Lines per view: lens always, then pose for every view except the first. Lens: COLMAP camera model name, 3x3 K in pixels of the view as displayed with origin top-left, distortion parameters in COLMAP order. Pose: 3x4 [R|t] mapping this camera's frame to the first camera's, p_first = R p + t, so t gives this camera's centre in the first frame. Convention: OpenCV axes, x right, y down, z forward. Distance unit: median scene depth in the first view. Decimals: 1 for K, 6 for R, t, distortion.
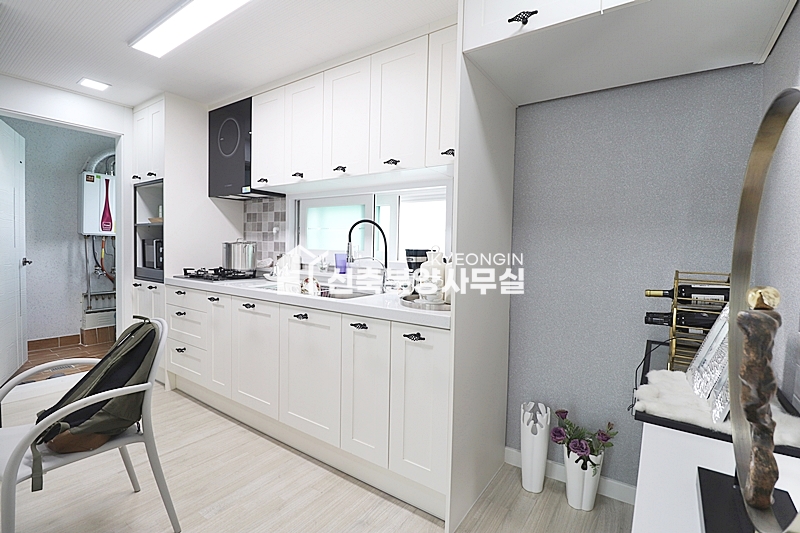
lens RADIAL K [[368.4, 0, 405.0], [0, 368.4, 259.6], [0, 0, 1]] dist [-0.013520, -0.000773]
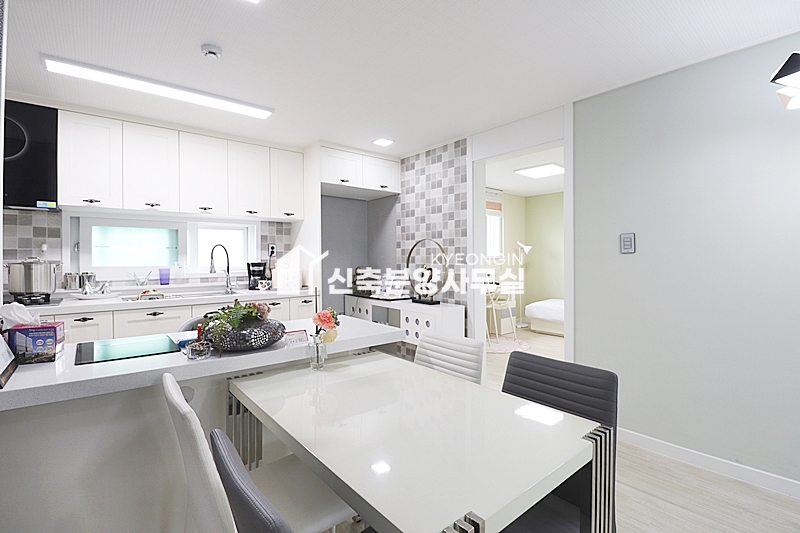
lens RADIAL K [[368.4, 0, 405.0], [0, 368.4, 259.6], [0, 0, 1]] dist [-0.013520, -0.000773]
pose [[0.276744, -0.029227, 0.960499, -0.980021], [0.039894, 0.999025, 0.018905, -0.031728], [-0.960115, 0.033086, 0.277640, -0.104610]]
